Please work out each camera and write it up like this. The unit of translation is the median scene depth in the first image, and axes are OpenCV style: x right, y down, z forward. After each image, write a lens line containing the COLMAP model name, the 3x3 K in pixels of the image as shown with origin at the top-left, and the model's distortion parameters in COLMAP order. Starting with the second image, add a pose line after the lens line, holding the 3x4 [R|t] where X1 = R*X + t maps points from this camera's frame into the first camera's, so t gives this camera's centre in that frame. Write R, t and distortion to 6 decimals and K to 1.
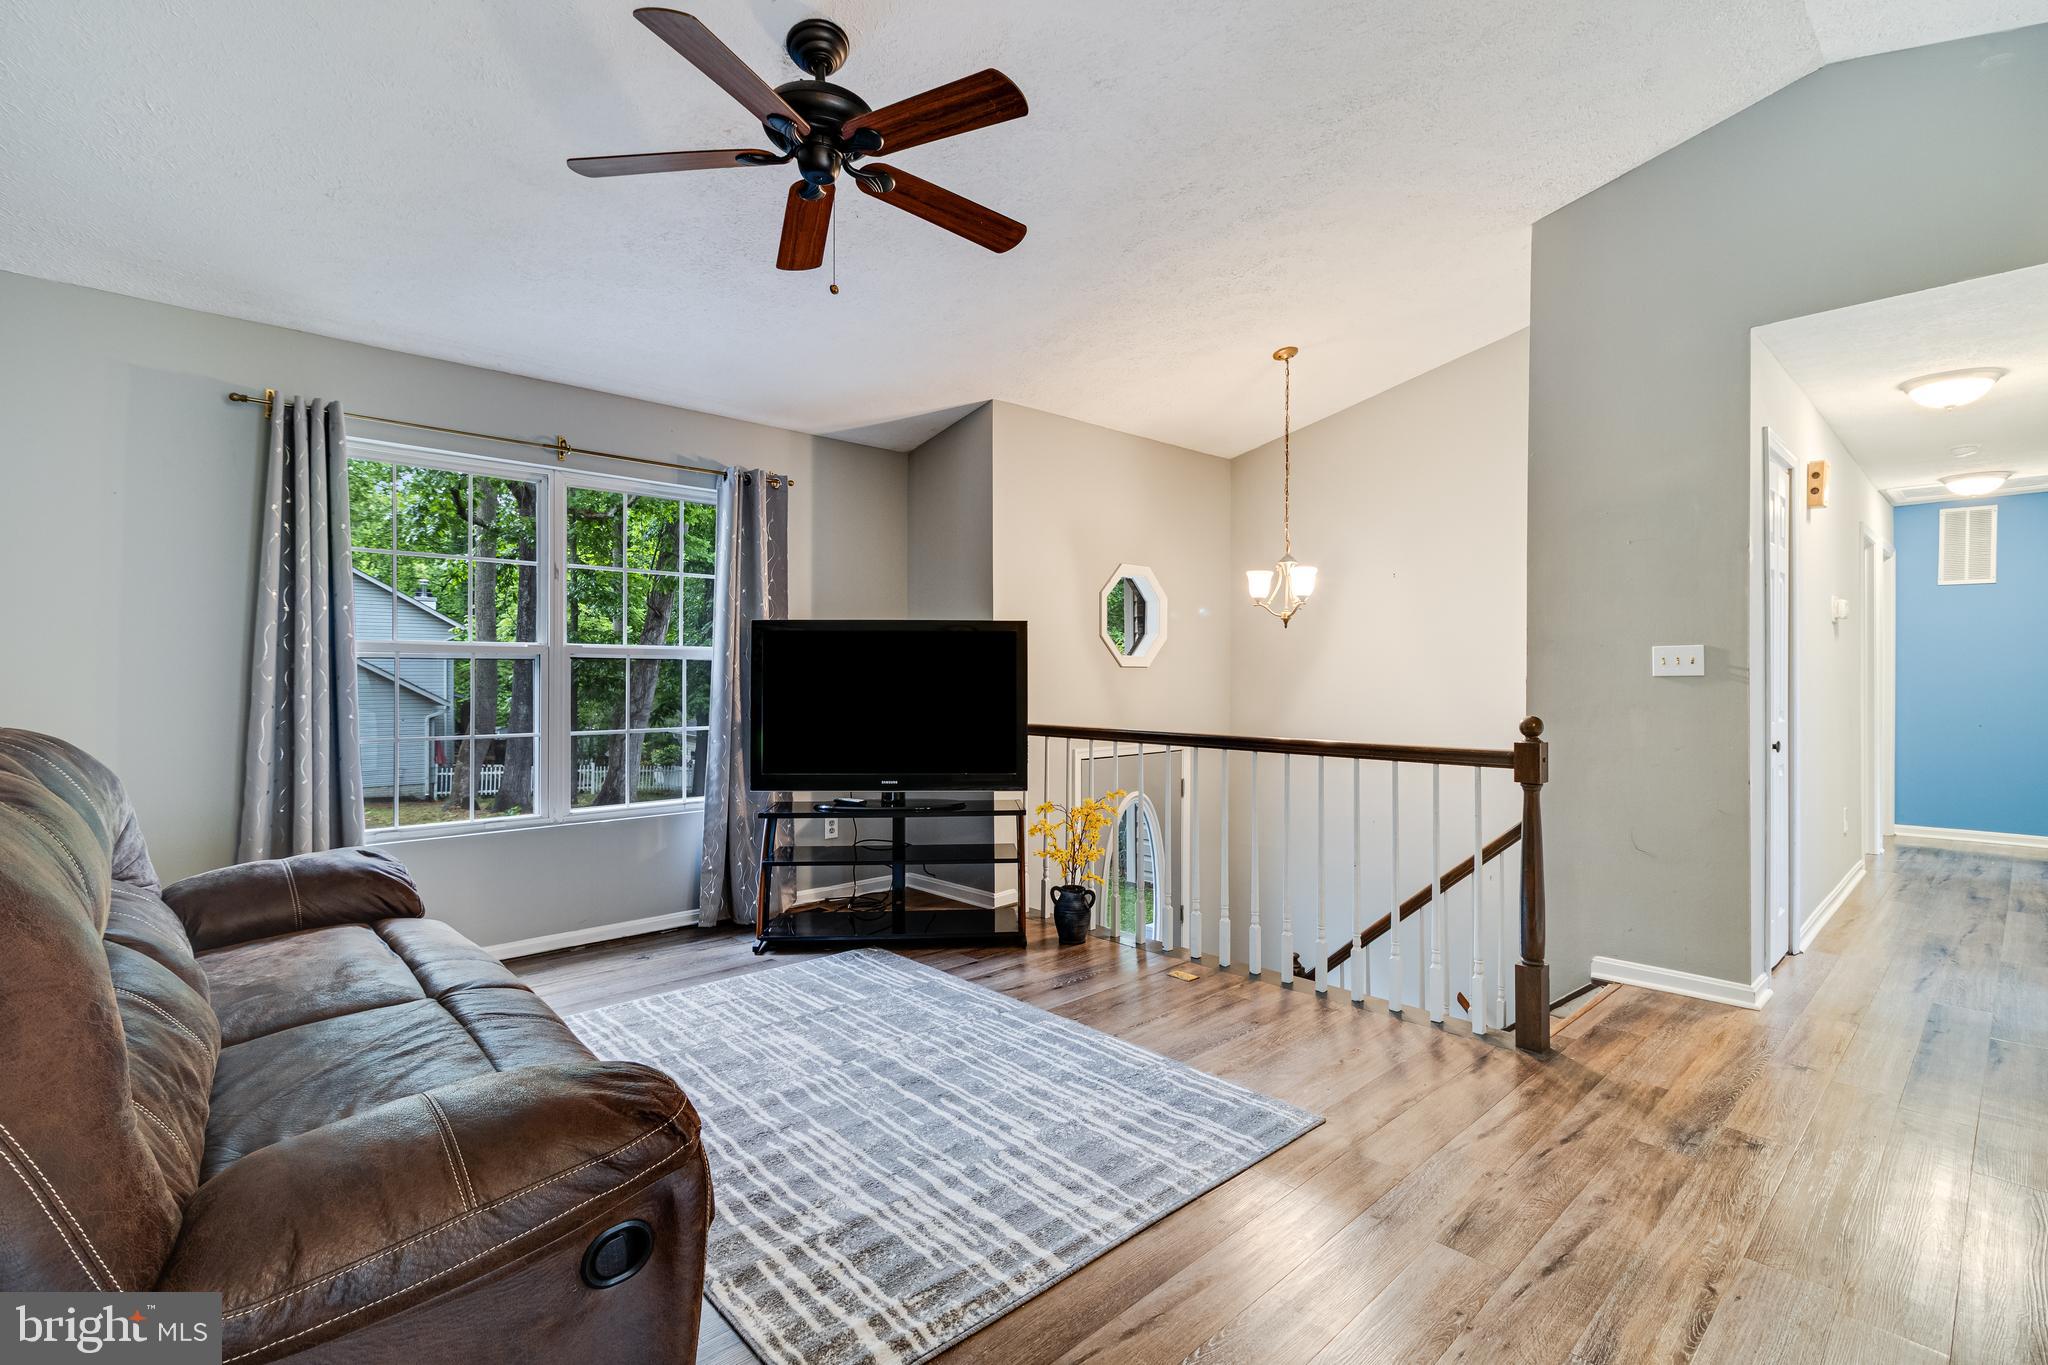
lens RADIAL K [[945.0, 0, 1022.3], [0, 945.0, 675.1], [0, 0, 1]] dist [0.003208, -0.000935]
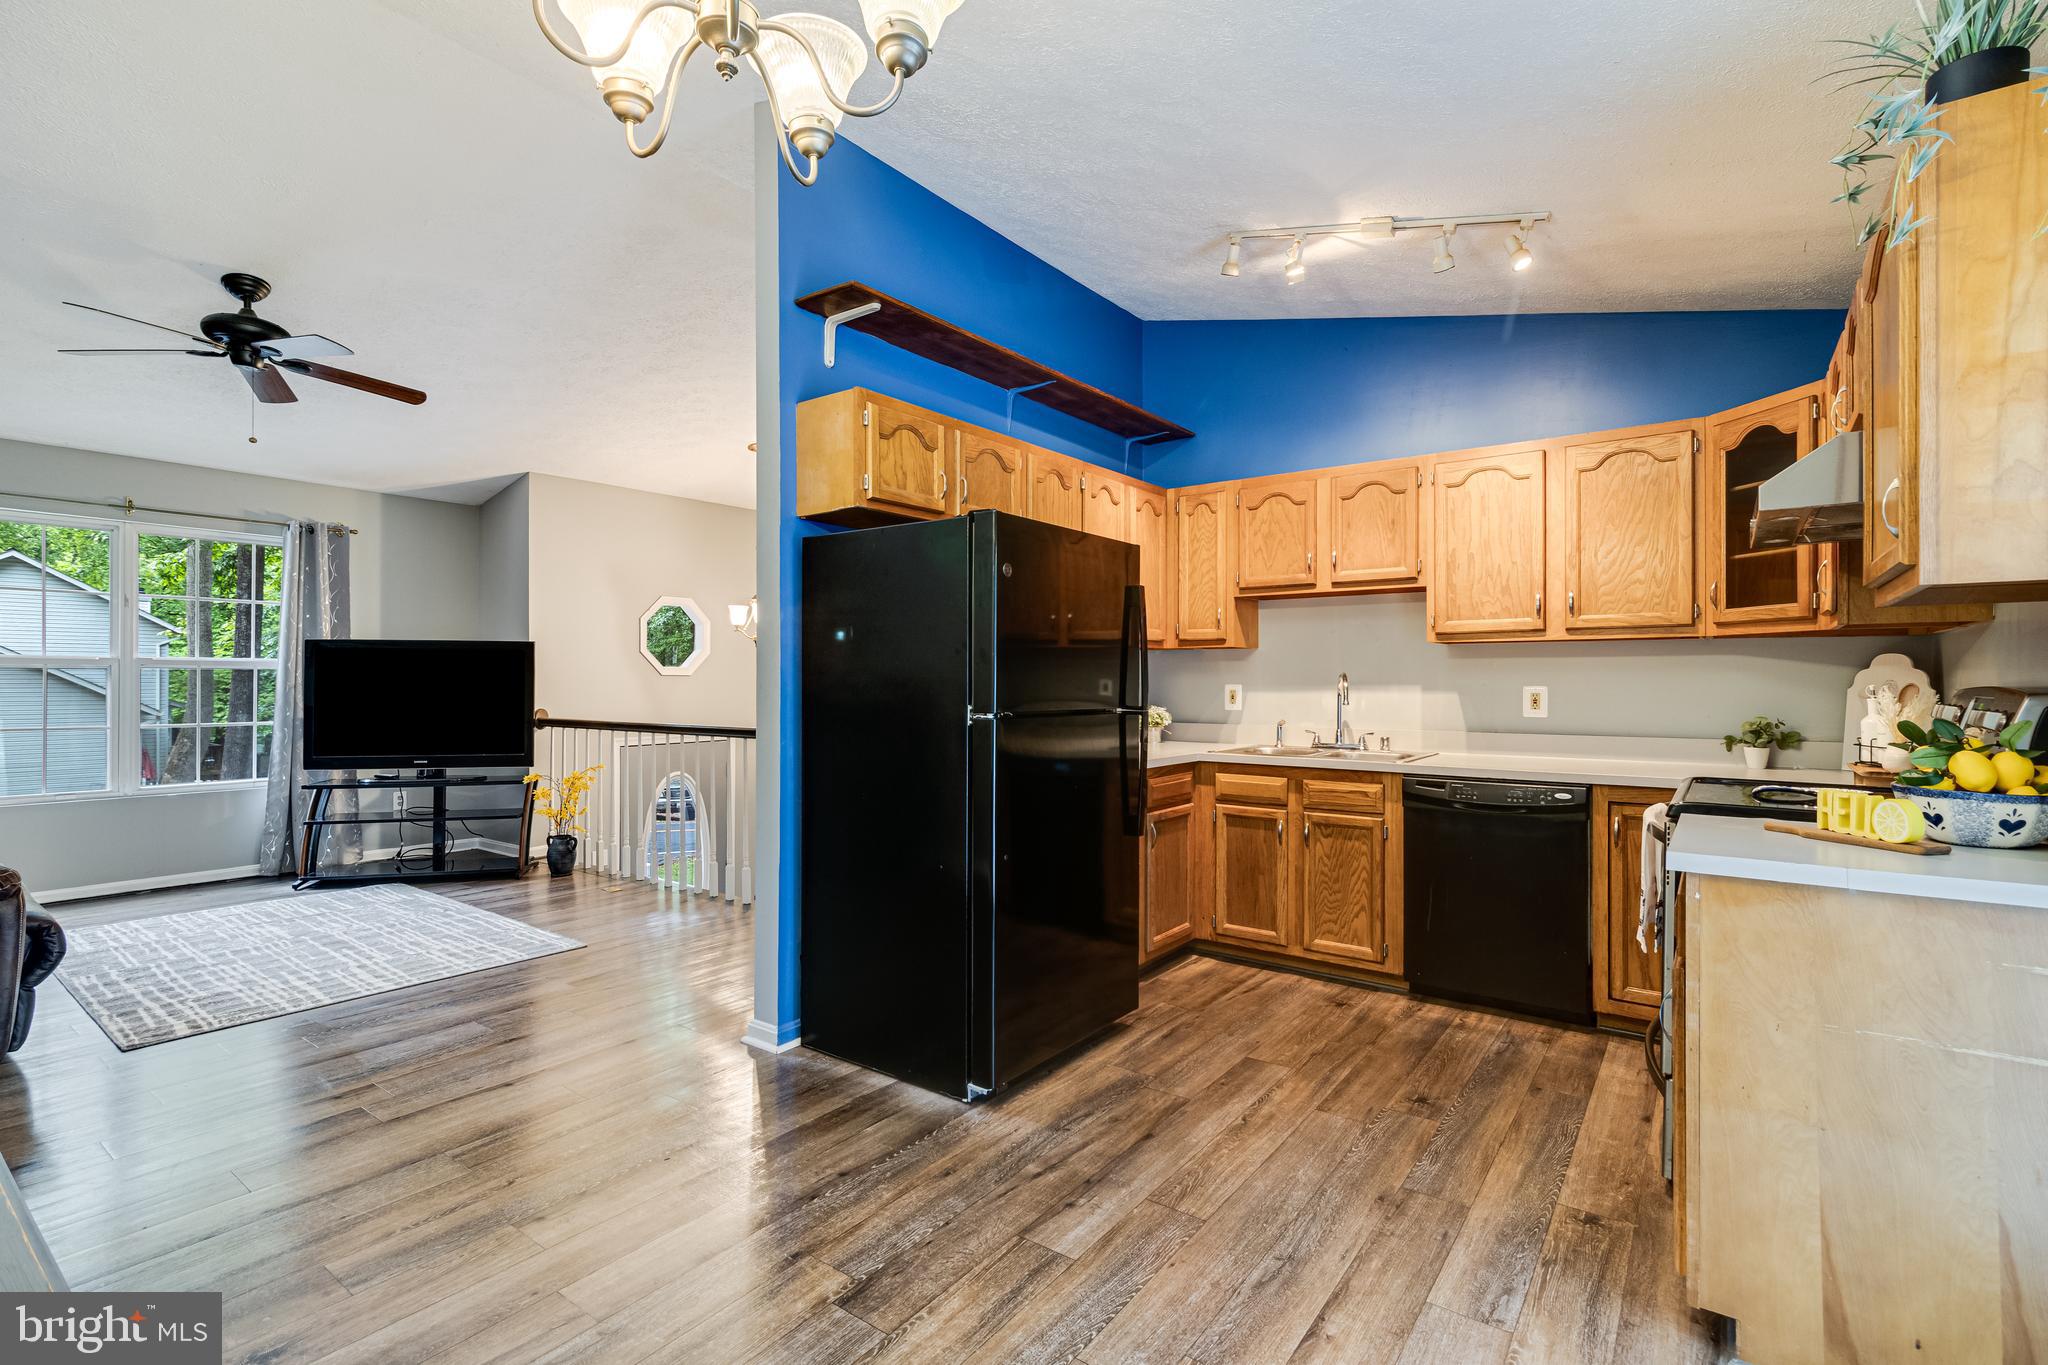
lens RADIAL K [[945.0, 0, 1022.0], [0, 945.0, 679.7], [0, 0, 1]] dist [0.003208, -0.000935]
pose [[0.984454, 0.002092, 0.175633, 0.571299], [-0.001353, 0.999990, -0.004326, 0.003127], [-0.175640, 0.004021, 0.984446, -0.575189]]
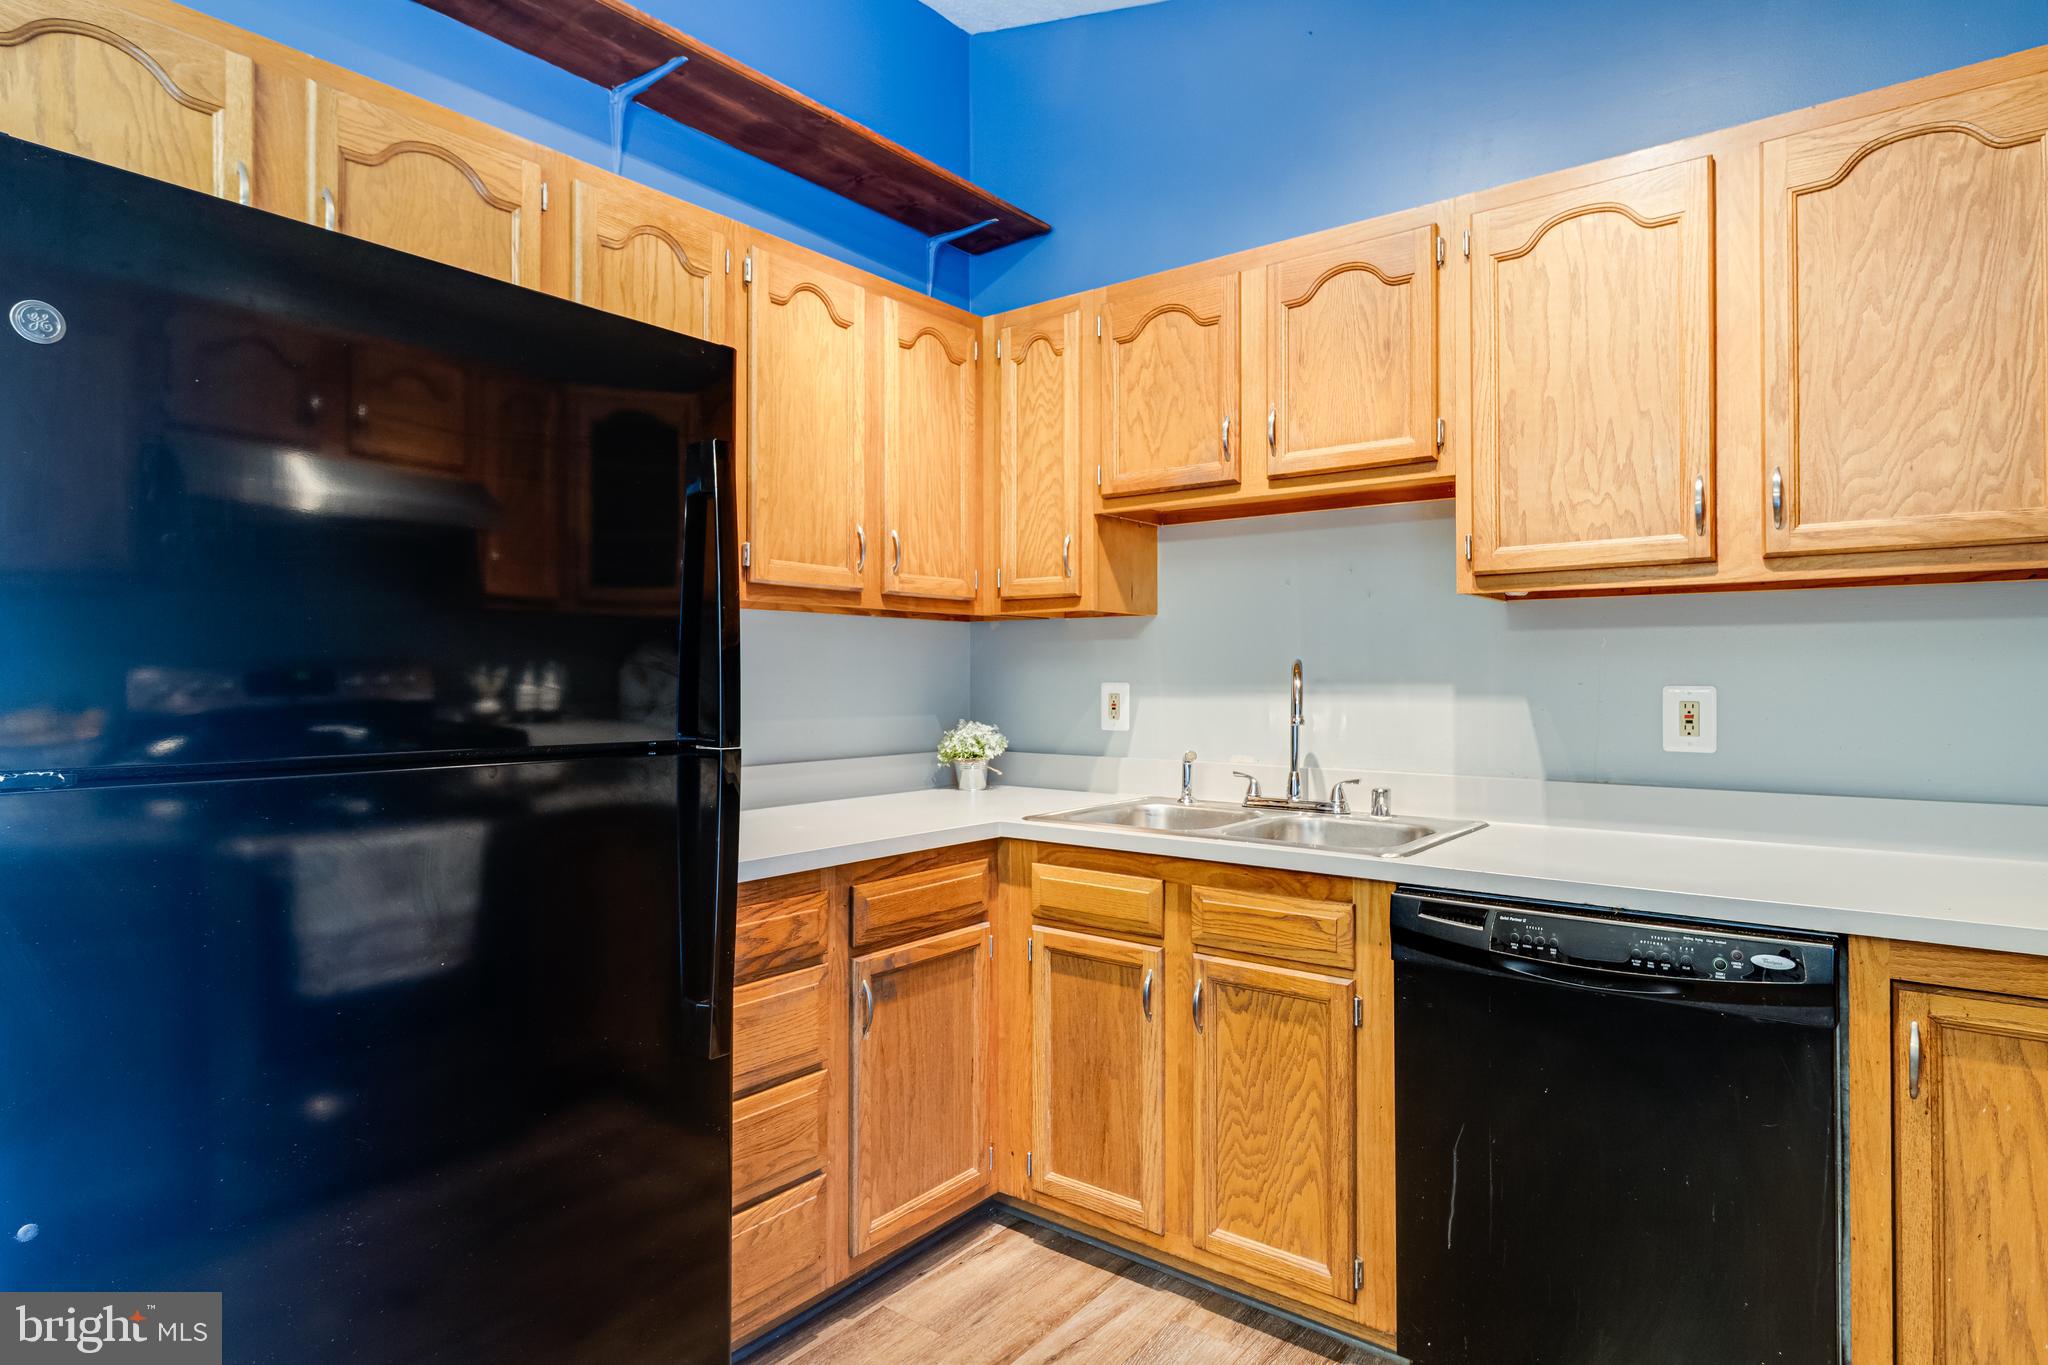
lens RADIAL K [[1126.8, 0, 1017.6], [0, 1126.8, 666.8], [0, 0, 1]] dist [0.002750, -0.000060]
pose [[0.988145, 0.003301, 0.153488, 0.897510], [-0.001300, 0.999913, -0.013136, 0.002788], [-0.153518, 0.012781, 0.988063, -0.146164]]
